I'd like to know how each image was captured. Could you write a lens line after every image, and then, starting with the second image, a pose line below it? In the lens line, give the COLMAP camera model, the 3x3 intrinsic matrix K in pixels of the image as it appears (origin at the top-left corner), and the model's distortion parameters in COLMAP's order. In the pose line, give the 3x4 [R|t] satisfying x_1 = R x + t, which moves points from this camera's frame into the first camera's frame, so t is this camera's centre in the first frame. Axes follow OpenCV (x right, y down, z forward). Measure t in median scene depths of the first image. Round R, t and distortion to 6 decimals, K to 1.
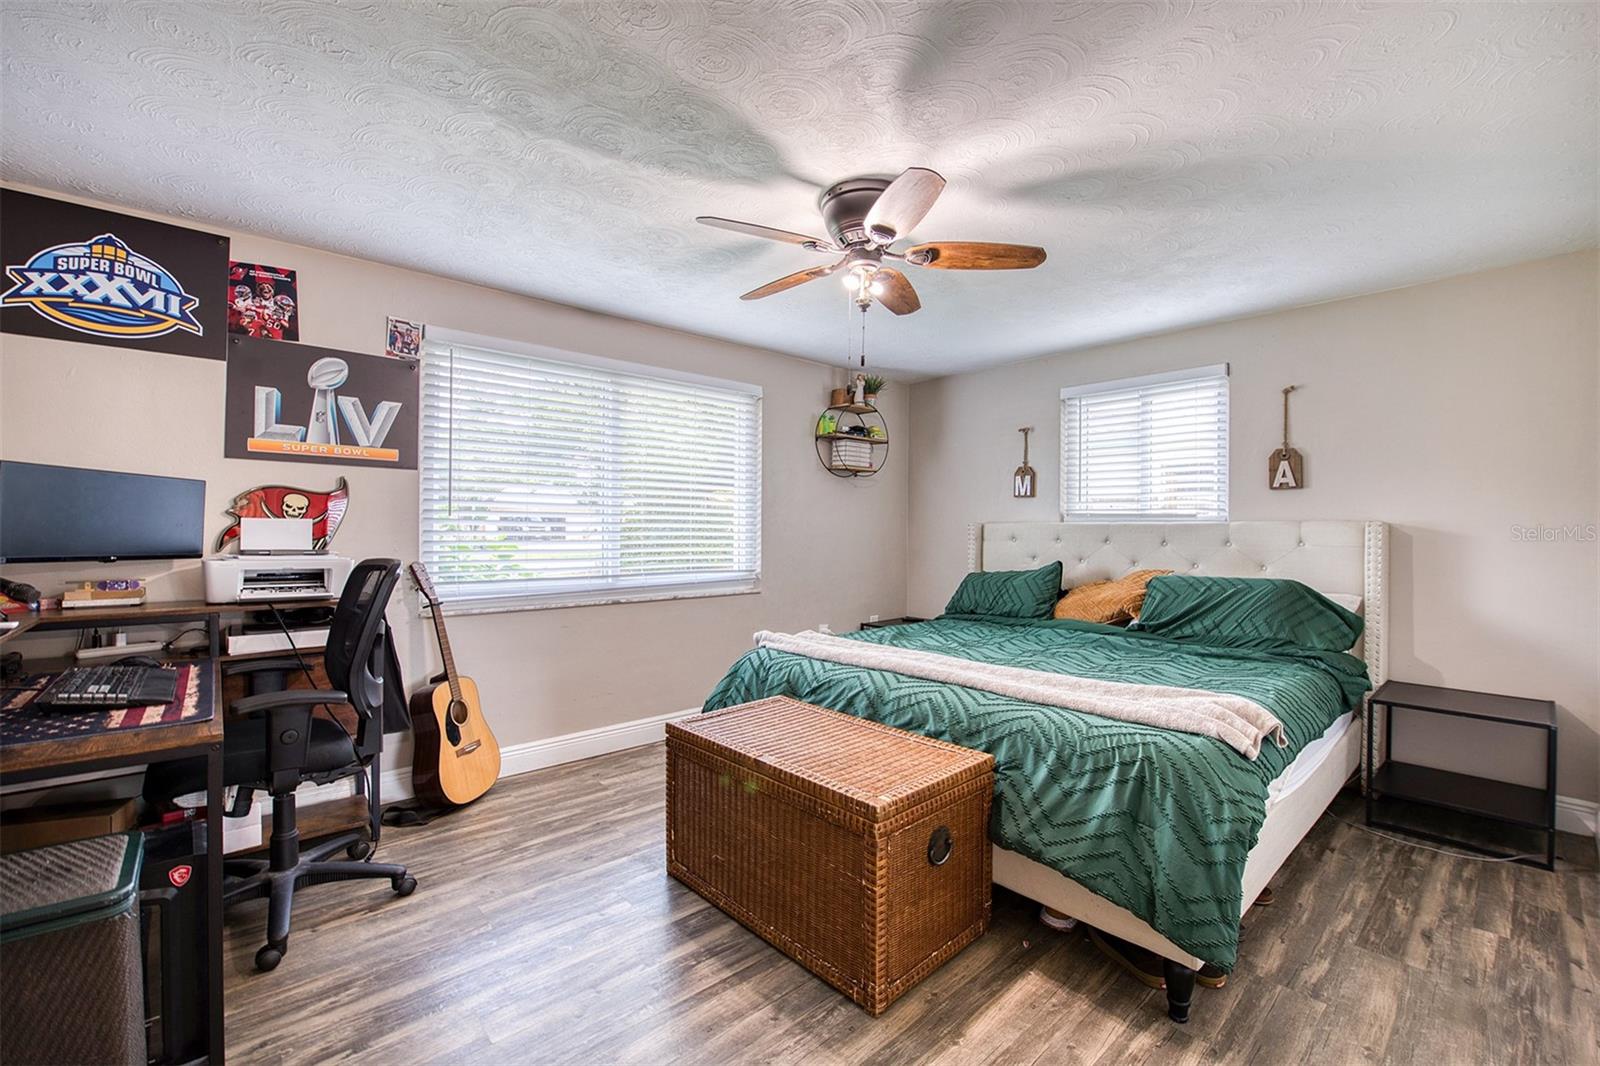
lens RADIAL K [[677.4, 0, 800.0], [0, 677.4, 533.0], [0, 0, 1]] dist [-0.001317, -0.000089]
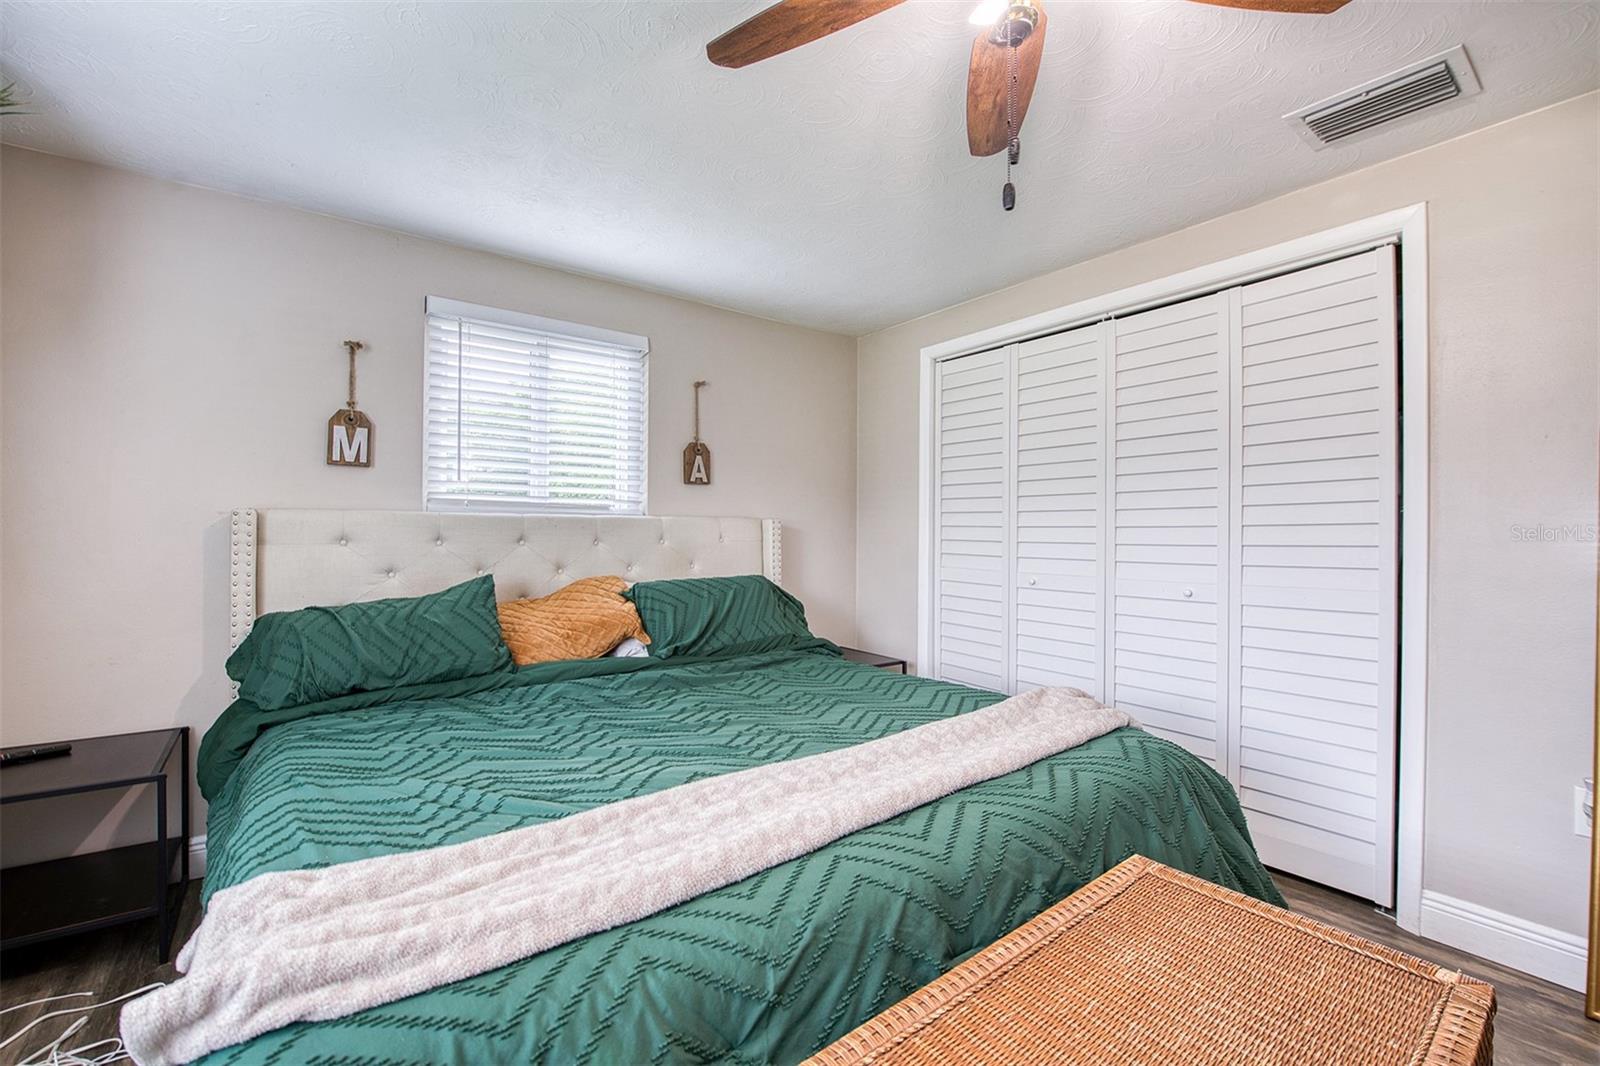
lens RADIAL K [[677.4, 0, 800.0], [0, 677.4, 533.0], [0, 0, 1]] dist [-0.001317, -0.000089]
pose [[0.081224, -0.007275, 0.996669, -0.230683], [0.001769, 0.999973, 0.007155, -0.000764], [-0.996694, 0.001182, 0.081234, 0.707544]]
